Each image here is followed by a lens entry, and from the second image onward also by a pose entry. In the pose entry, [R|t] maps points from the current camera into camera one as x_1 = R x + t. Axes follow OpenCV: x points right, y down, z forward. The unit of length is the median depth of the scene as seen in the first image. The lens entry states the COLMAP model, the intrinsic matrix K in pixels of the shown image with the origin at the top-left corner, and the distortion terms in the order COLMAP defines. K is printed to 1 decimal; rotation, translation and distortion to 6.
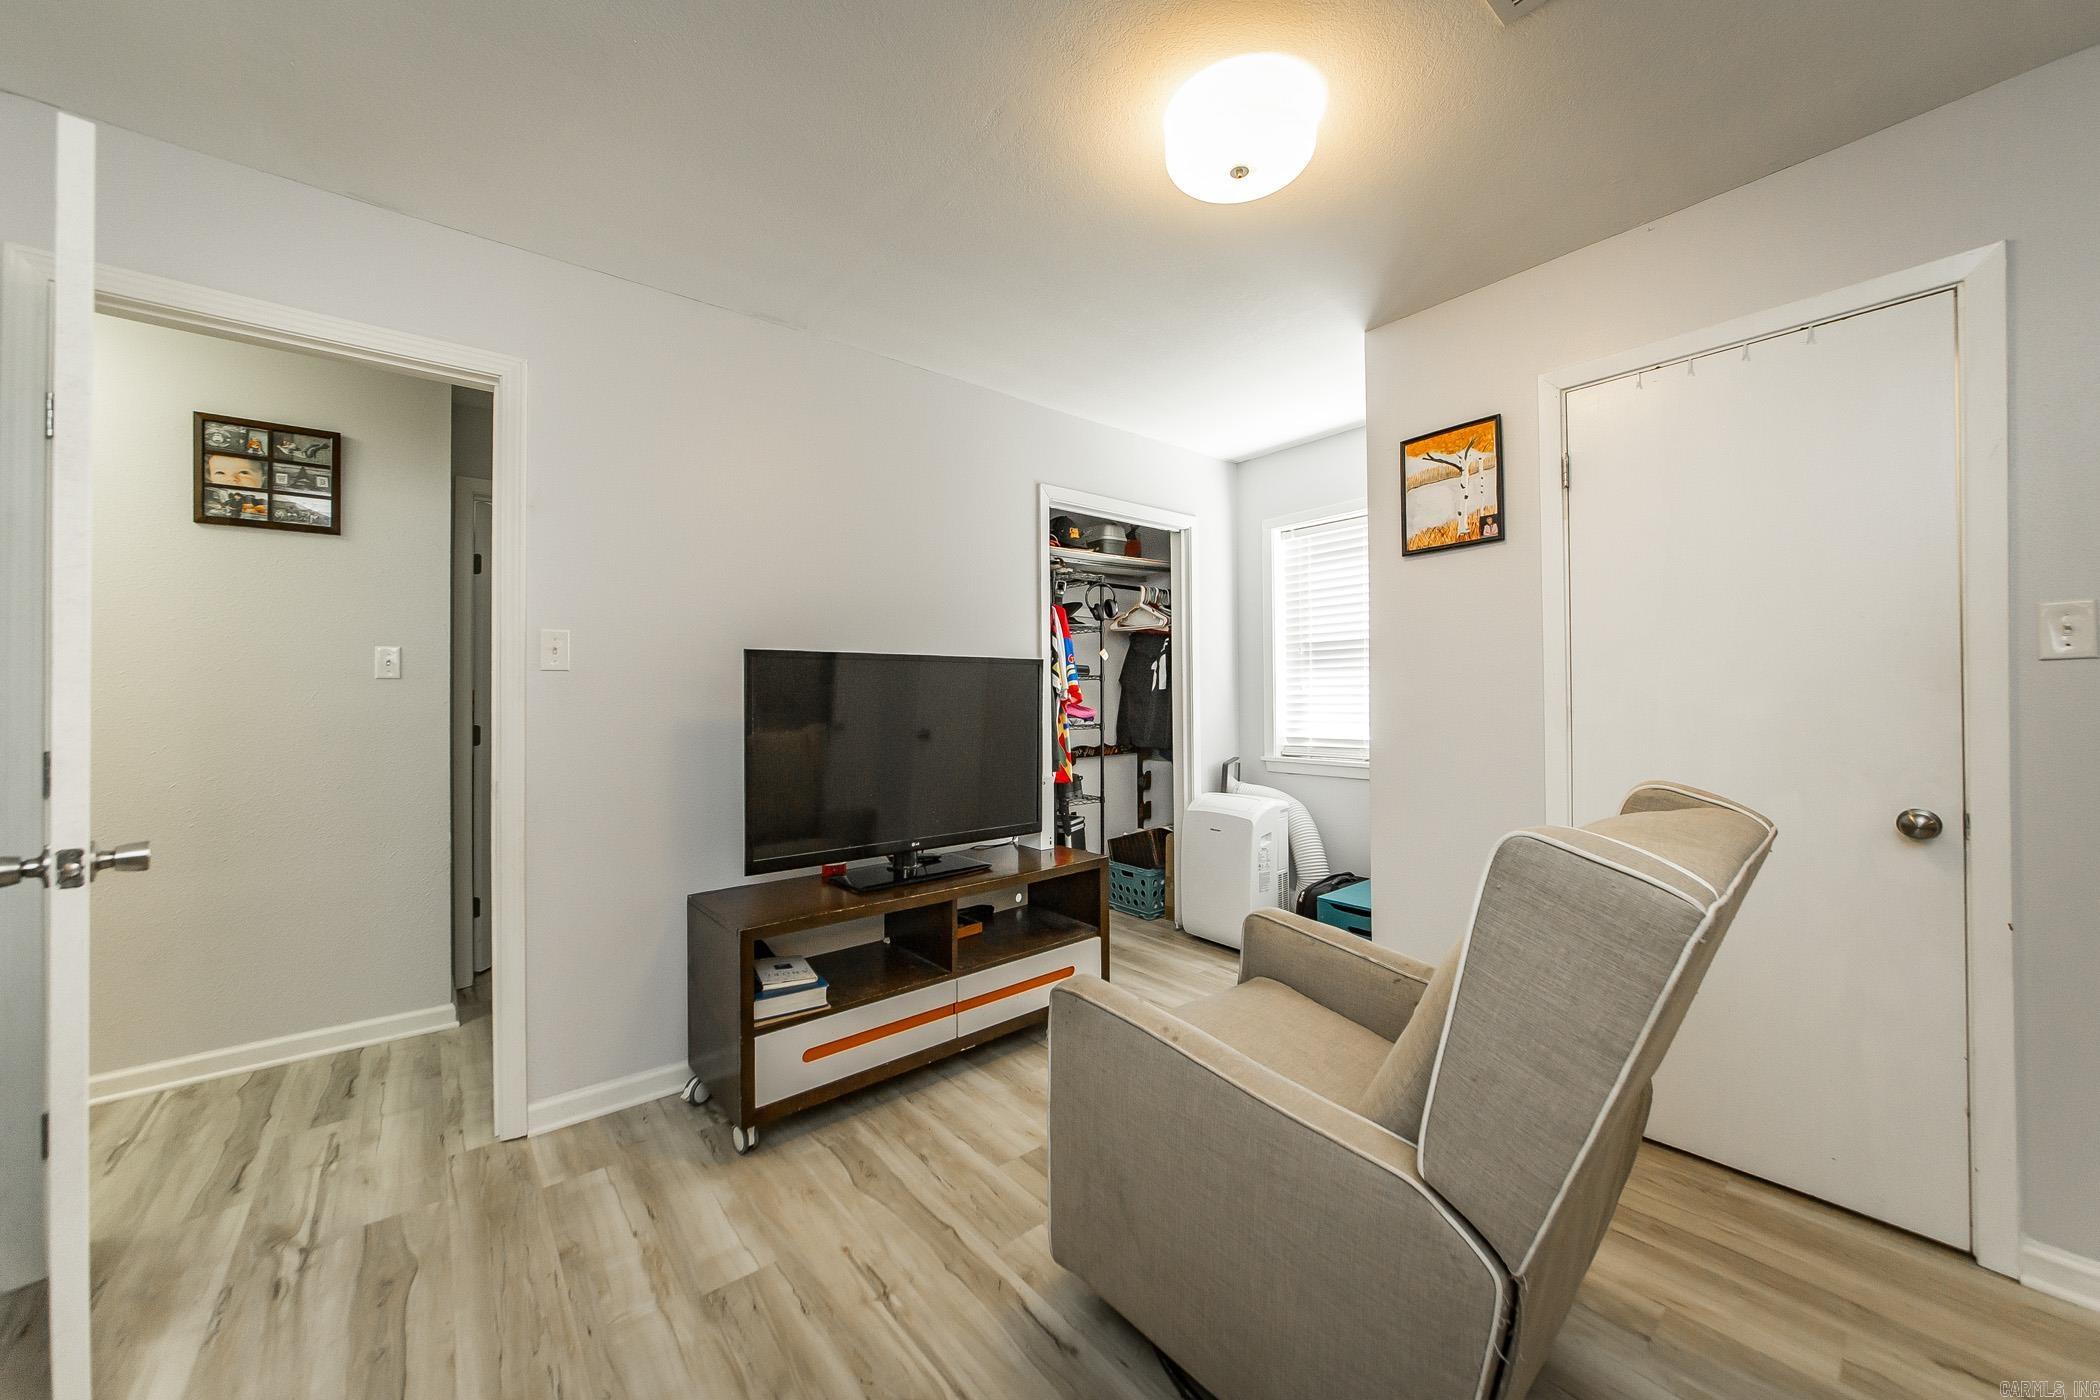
lens RADIAL K [[756.4, 0, 1010.9], [0, 756.4, 694.5], [0, 0, 1]] dist [-0.001624, 0.000922]
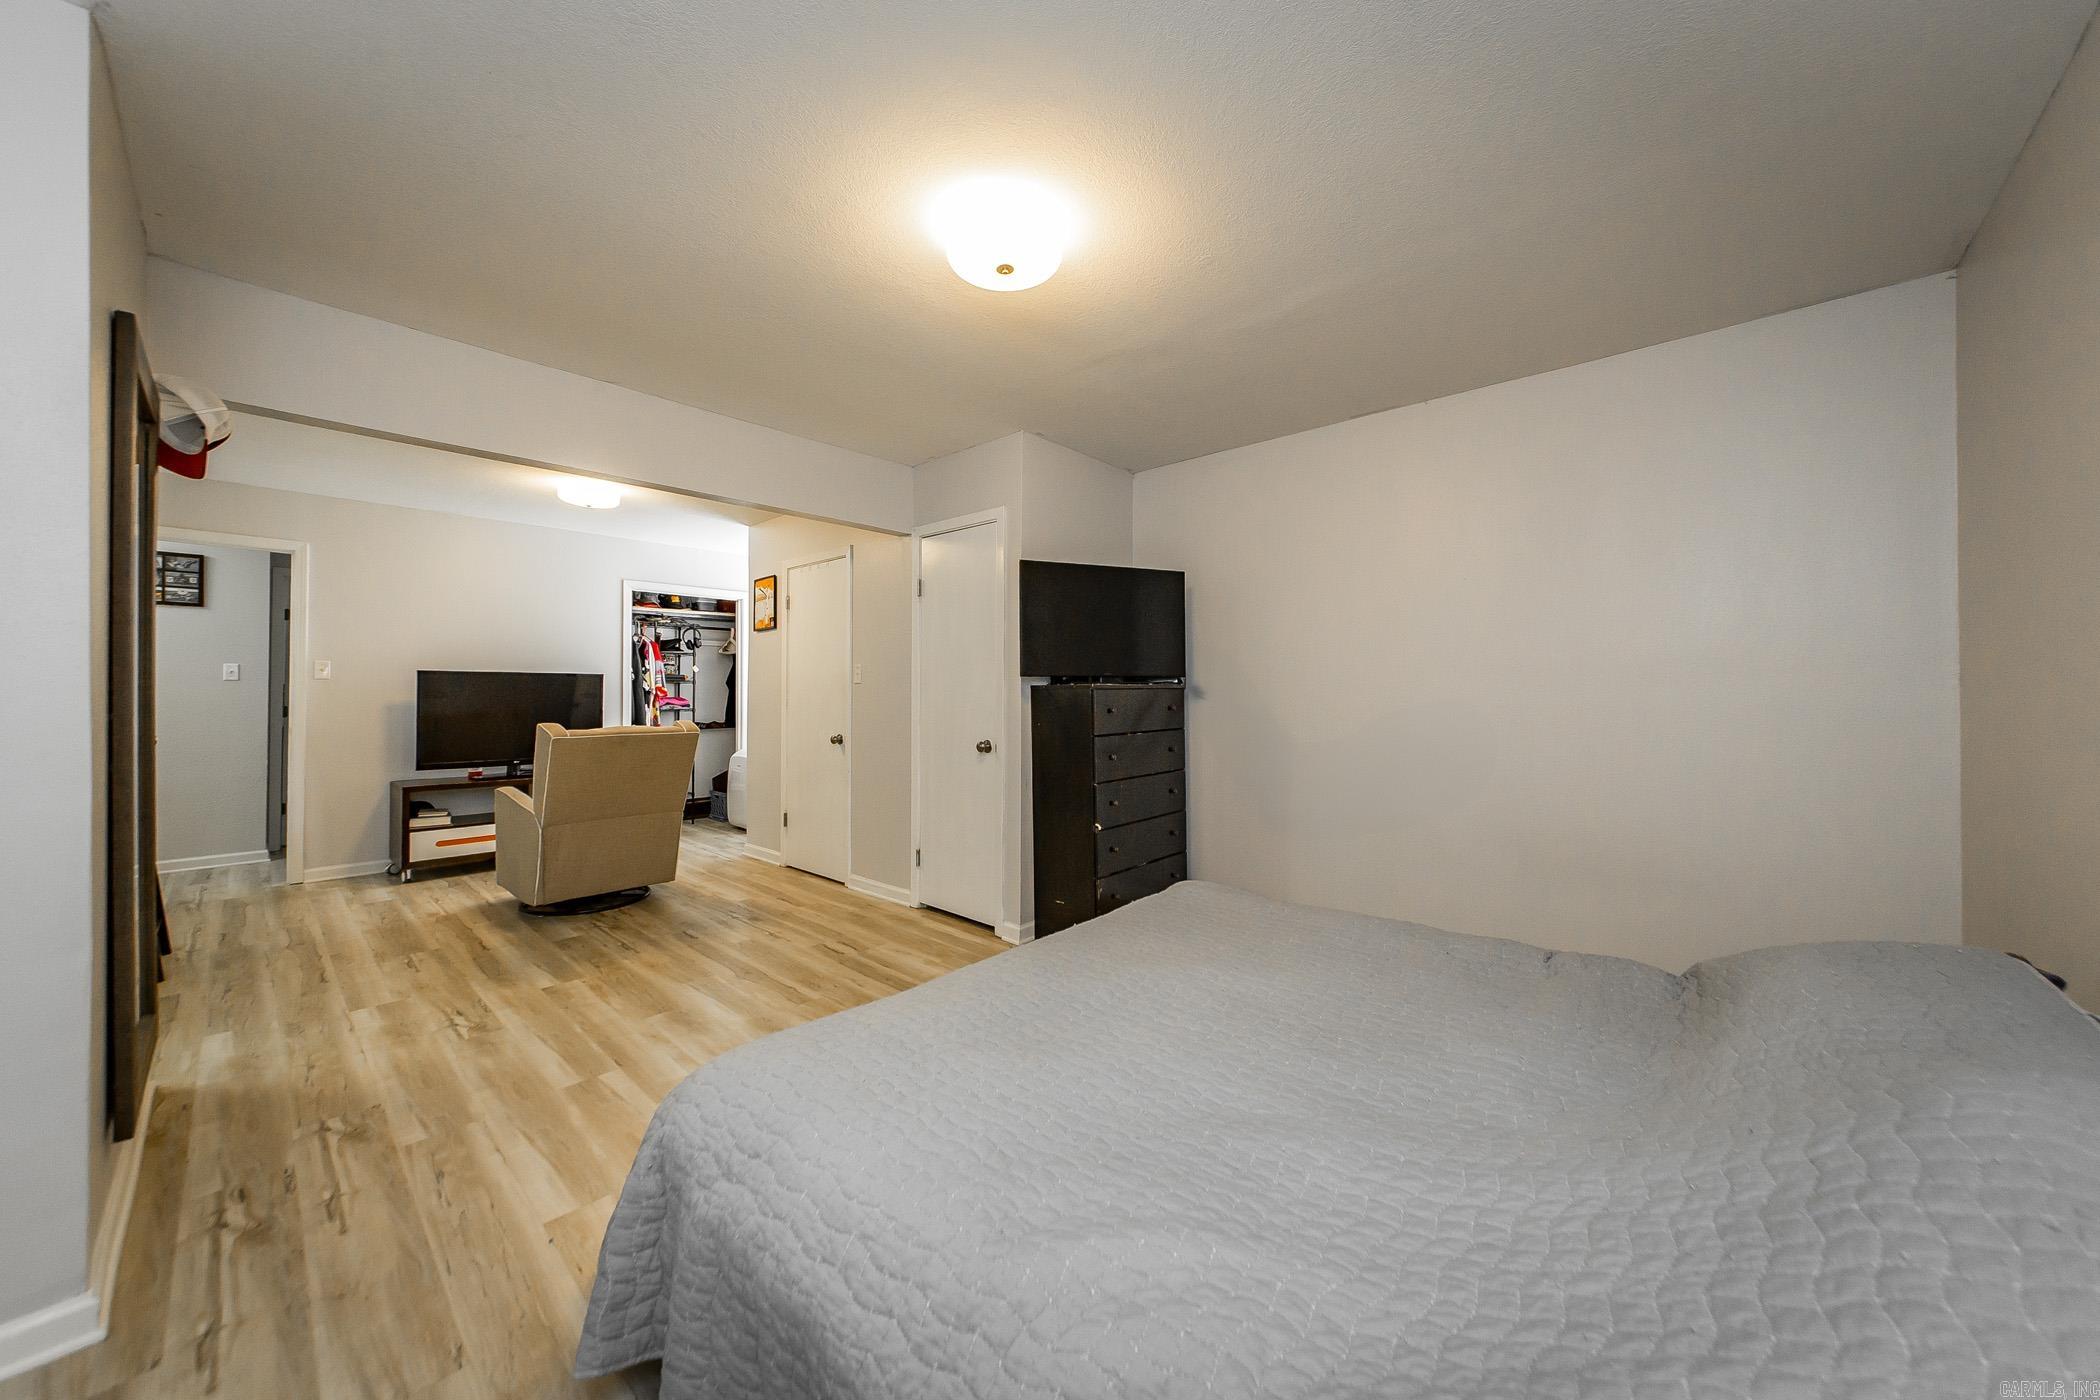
lens RADIAL K [[756.4, 0, 1039.4], [0, 756.4, 690.9], [0, 0, 1]] dist [-0.001624, 0.000922]
pose [[0.987985, 0.008367, 0.154324, 0.972480], [-0.008487, 0.999964, 0.000121, -0.013114], [-0.154318, -0.001429, 0.988020, -1.295709]]
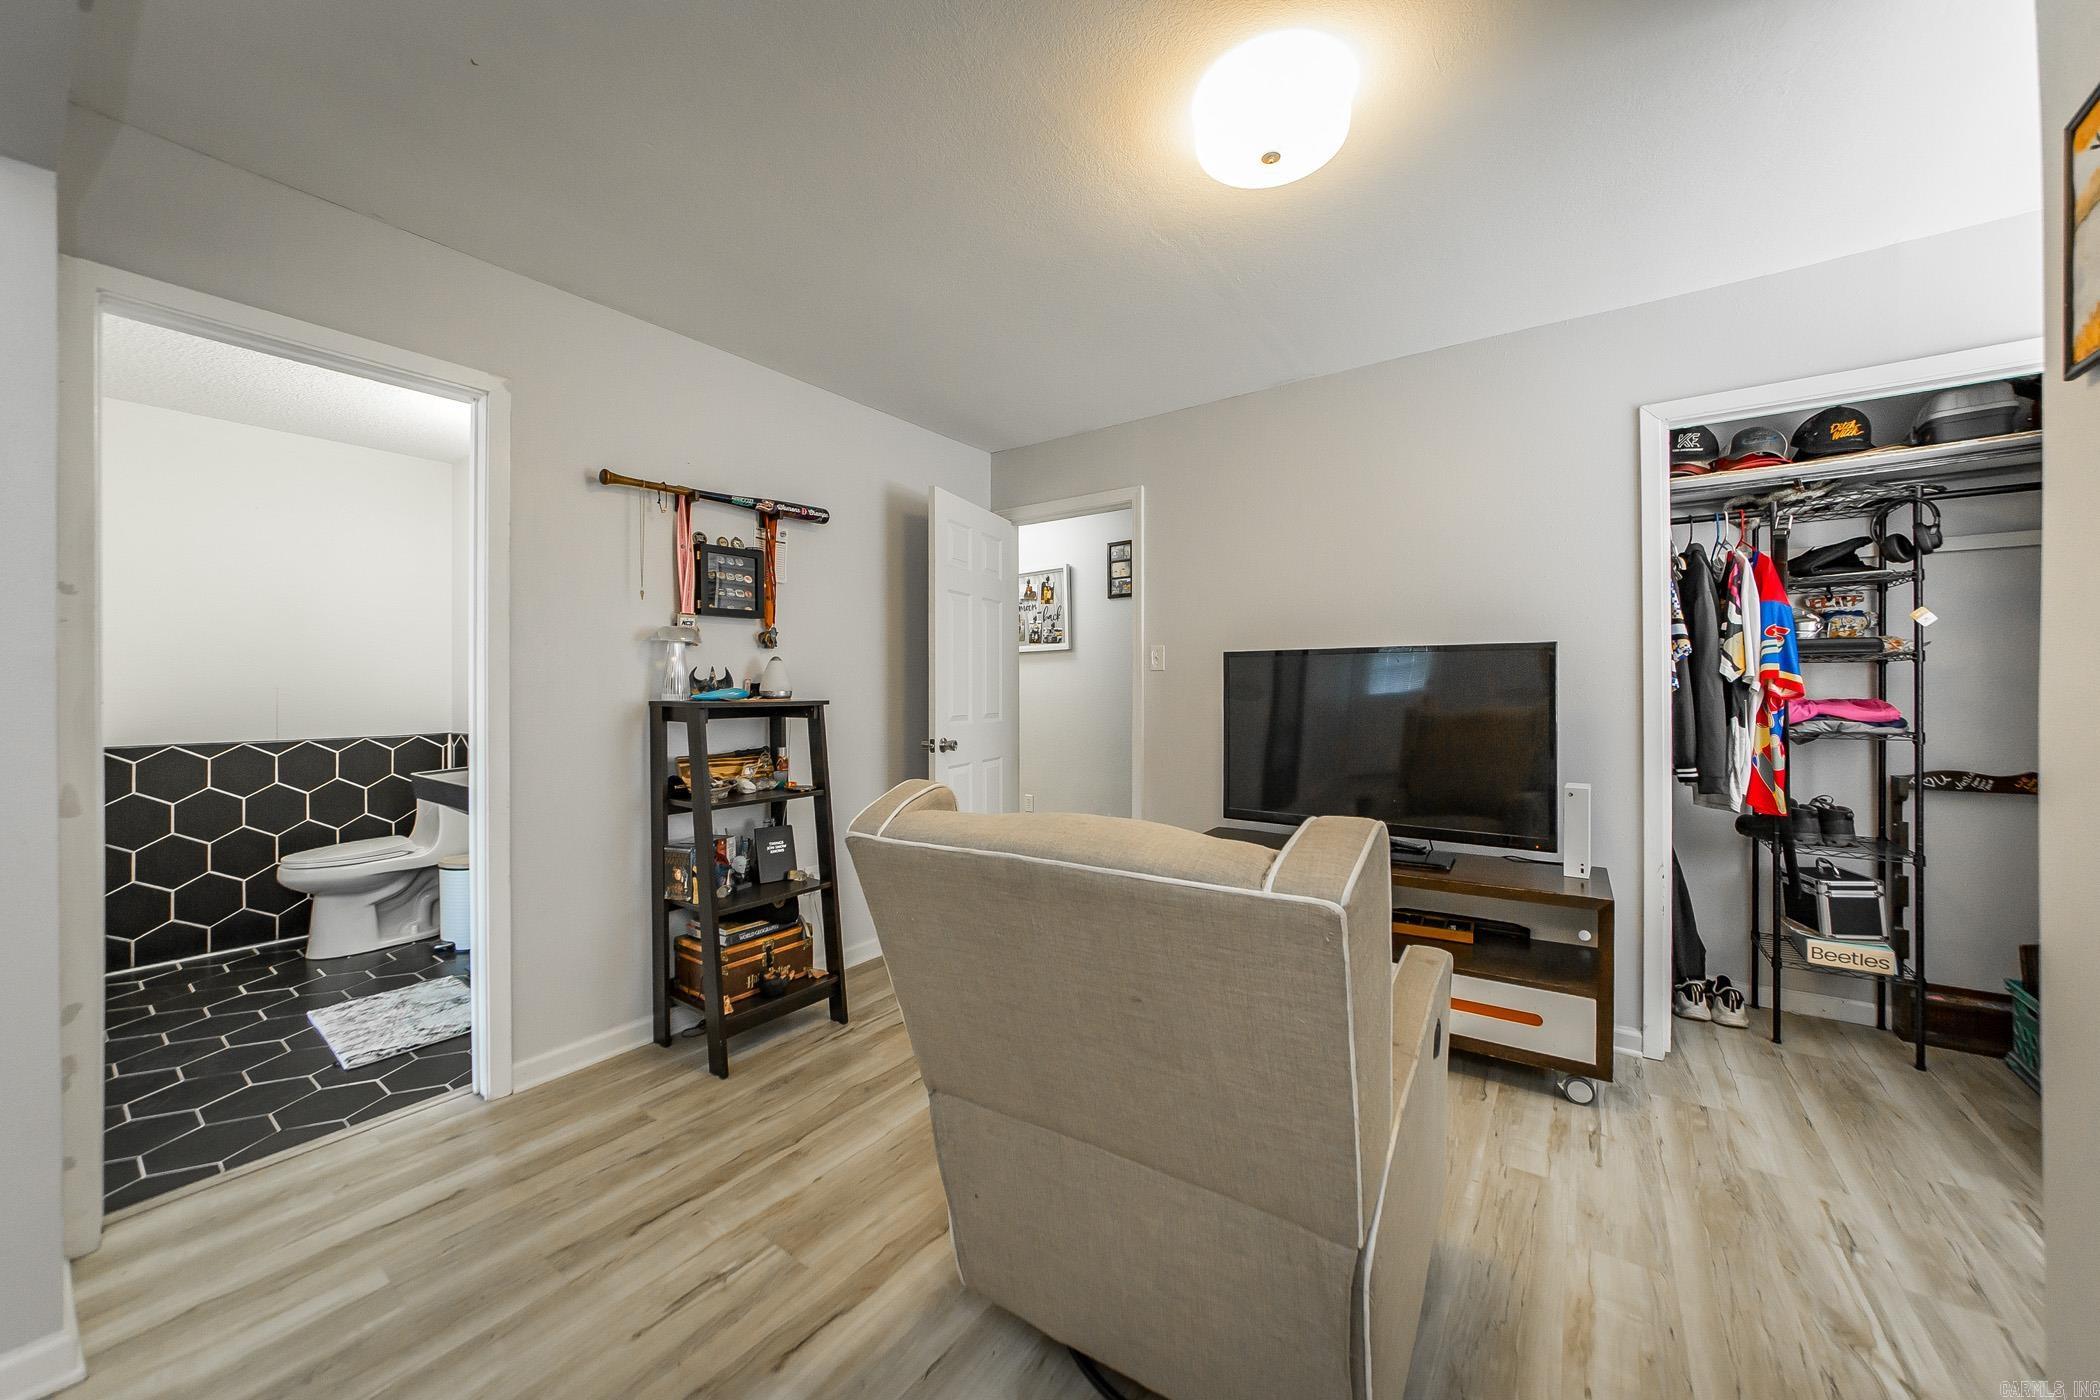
lens RADIAL K [[756.4, 0, 1050.5], [0, 756.4, 697.0], [0, 0, 1]] dist [-0.001624, 0.000922]
pose [[0.296708, 0.012803, -0.954882, 0.739845], [0.002188, 0.999898, 0.014087, 0.000691], [0.954966, -0.006269, 0.296650, 0.256318]]
